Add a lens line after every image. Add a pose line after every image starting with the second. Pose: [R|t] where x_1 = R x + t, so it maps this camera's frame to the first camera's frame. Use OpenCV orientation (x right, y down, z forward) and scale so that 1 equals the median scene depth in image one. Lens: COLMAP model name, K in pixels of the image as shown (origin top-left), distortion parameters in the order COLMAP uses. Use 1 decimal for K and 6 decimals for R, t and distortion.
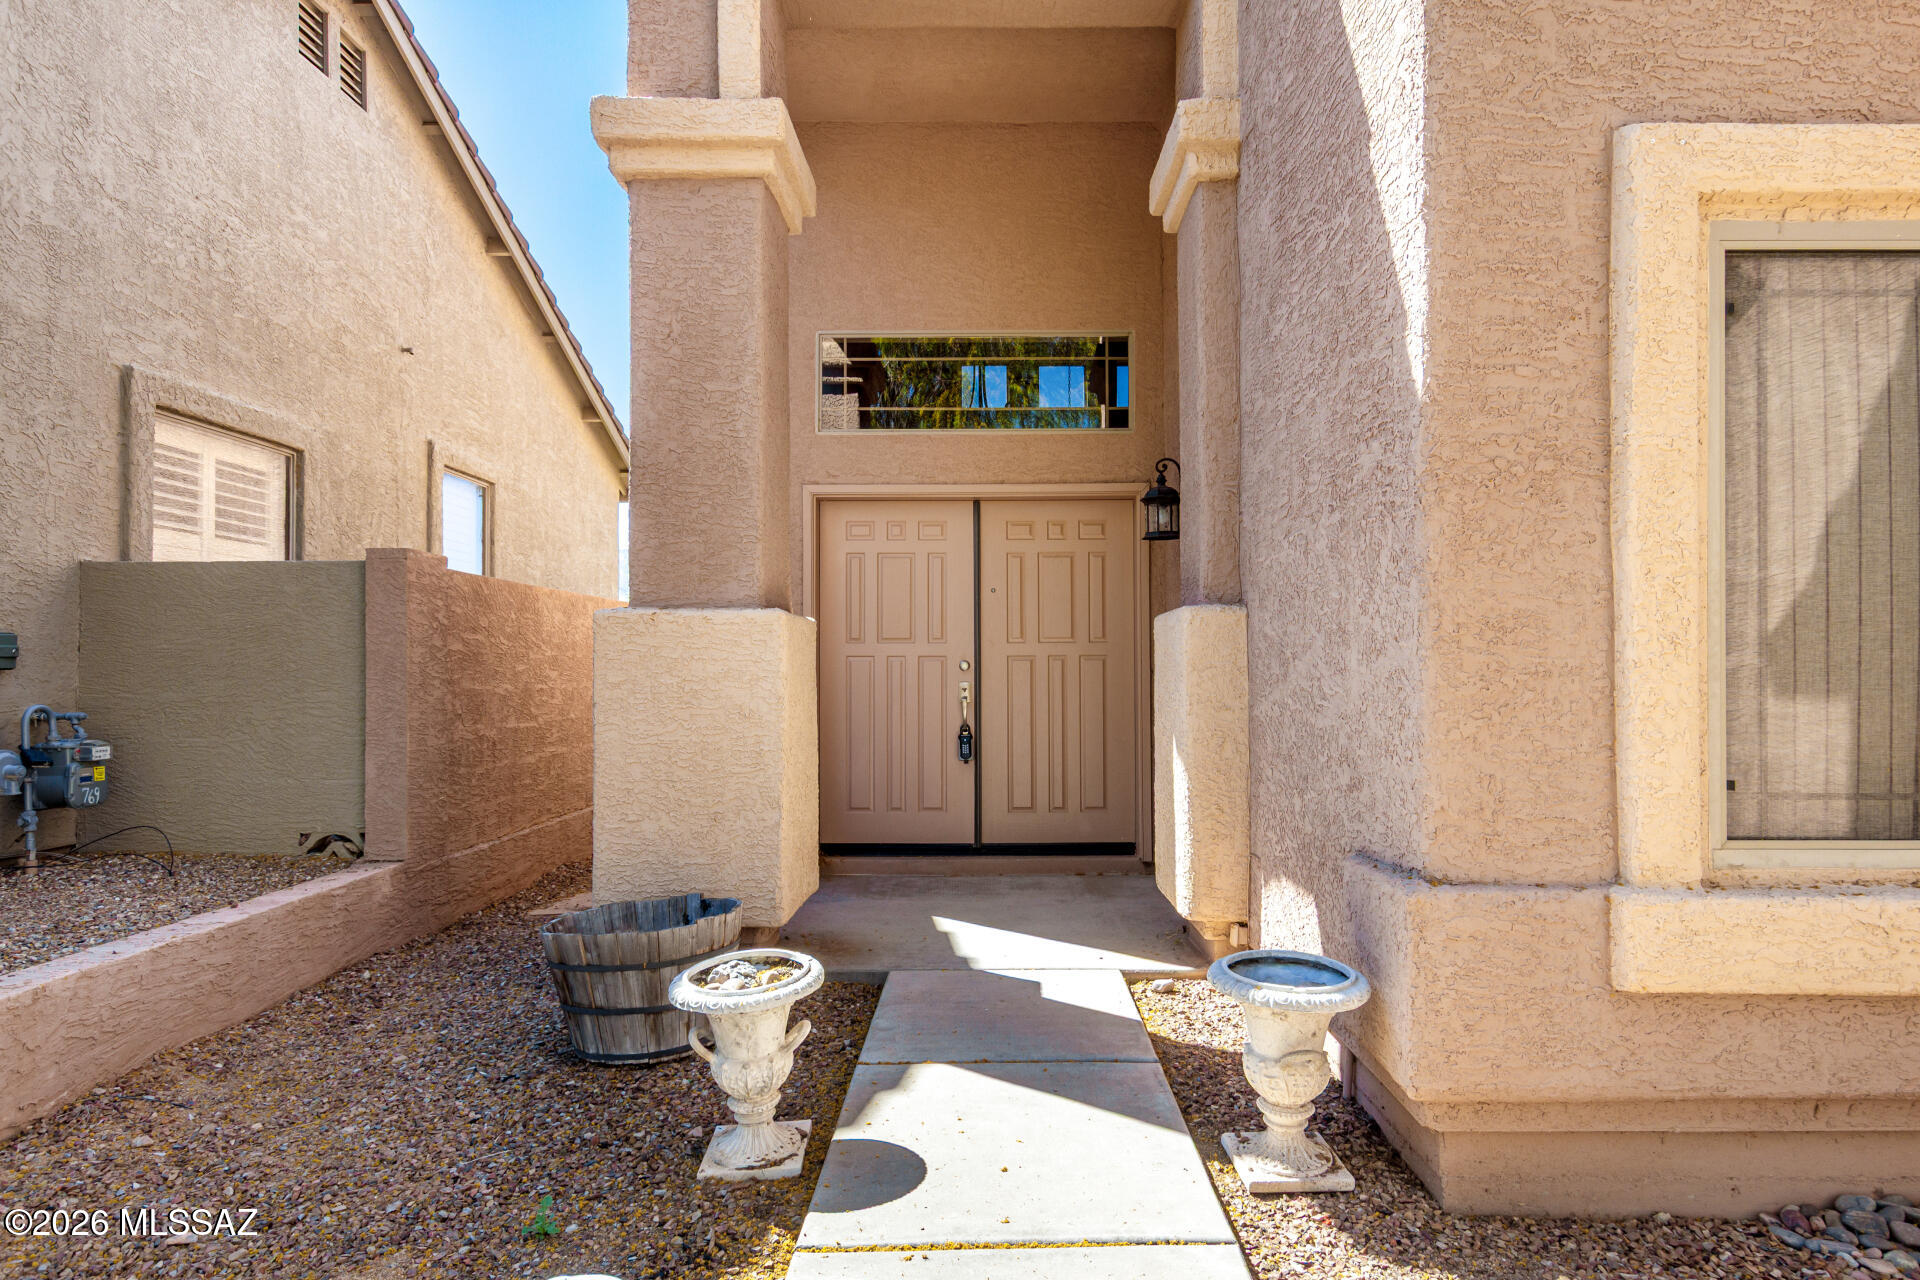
lens RADIAL K [[1073.6, 0, 960.0], [0, 1073.6, 640.0], [0, 0, 1]] dist [-0.000408, -0.000064]
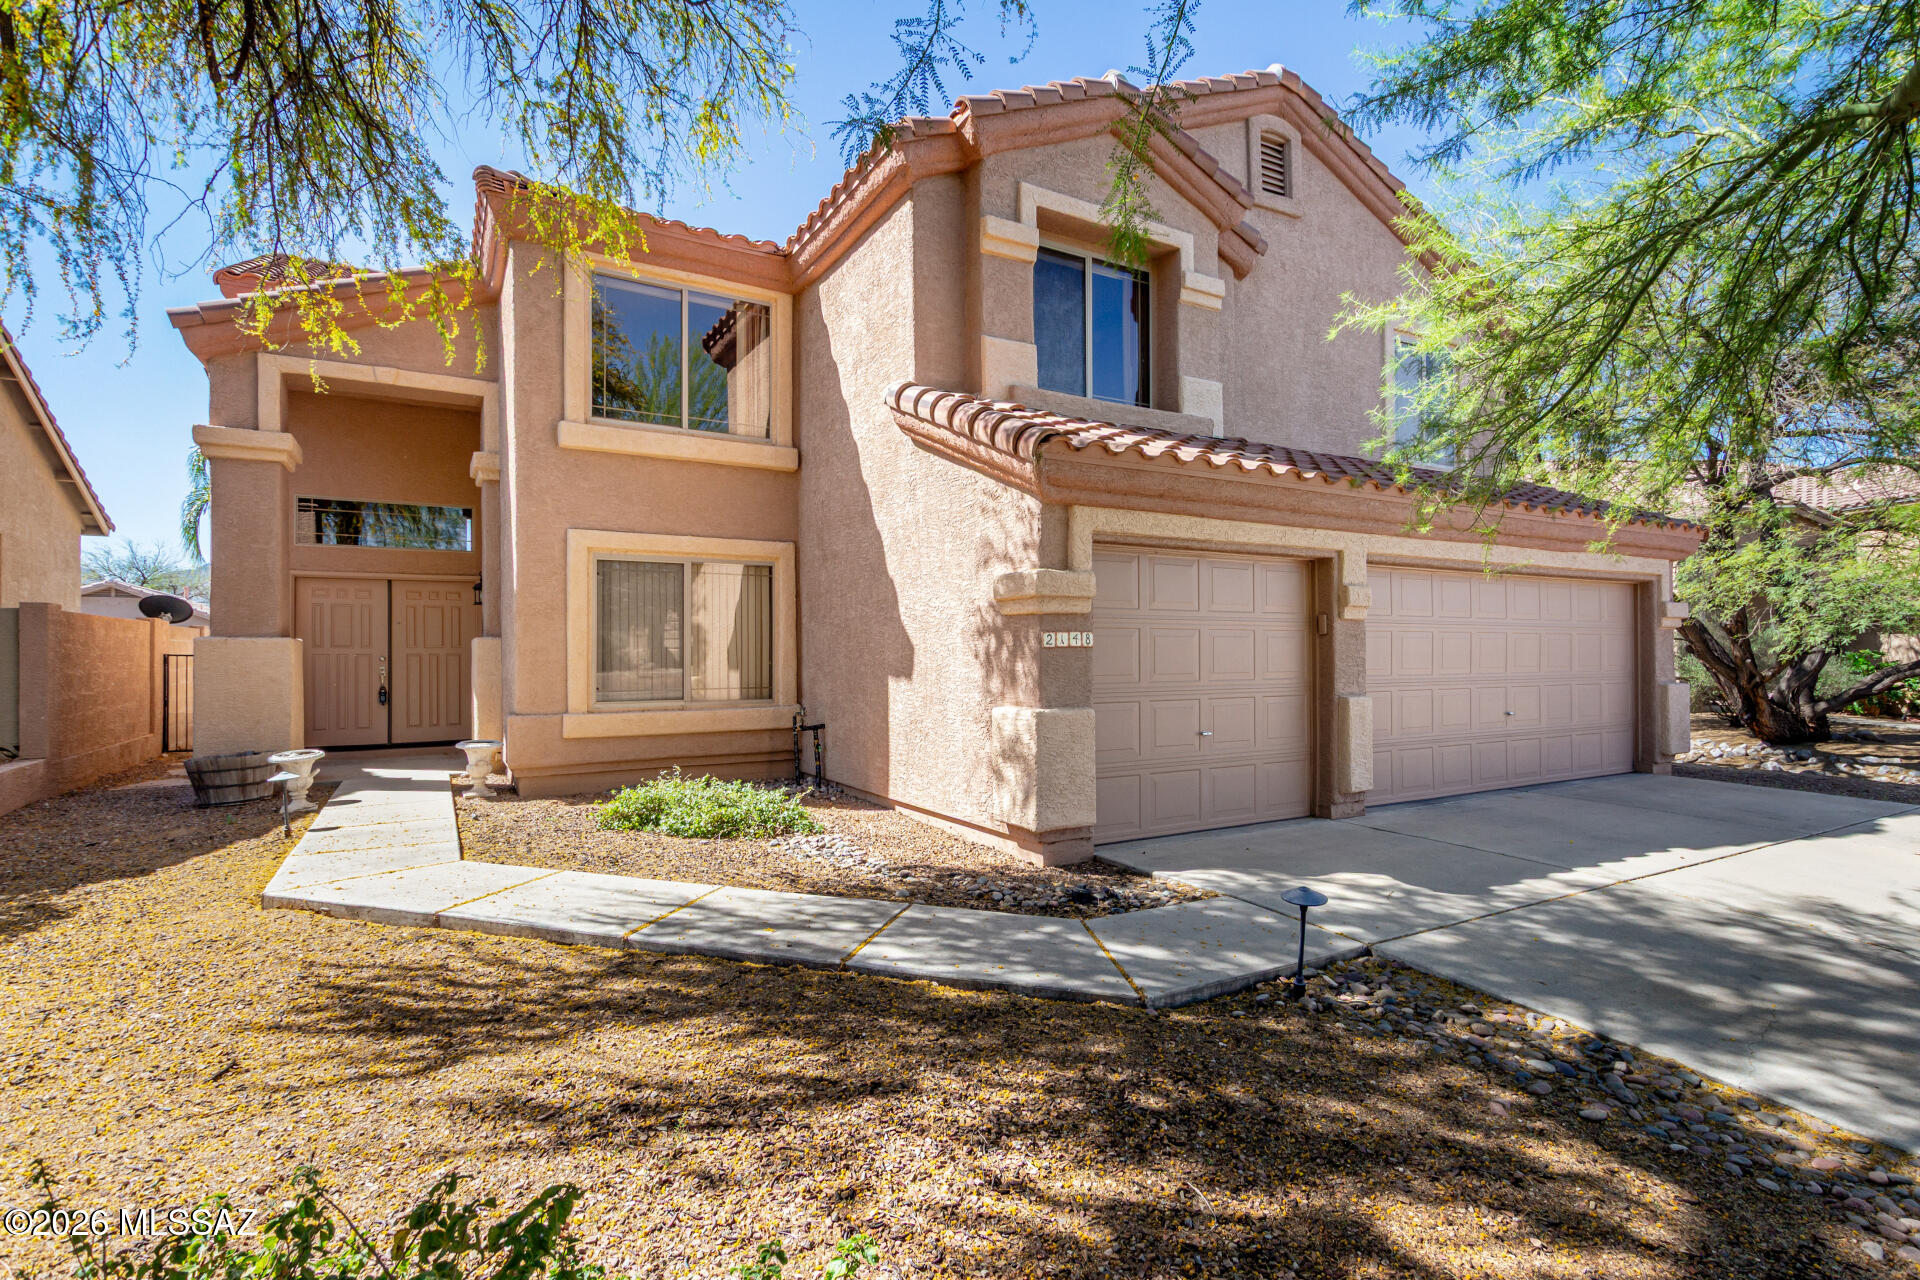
lens RADIAL K [[923.8, 0, 973.9], [0, 923.8, 643.1], [0, 0, 1]] dist [0.014257, -0.000691]
pose [[0.849598, 0.001926, 0.527427, 0.039349], [-0.009696, 0.999881, 0.011967, -0.054624], [-0.527341, -0.015281, 0.849516, -1.579036]]
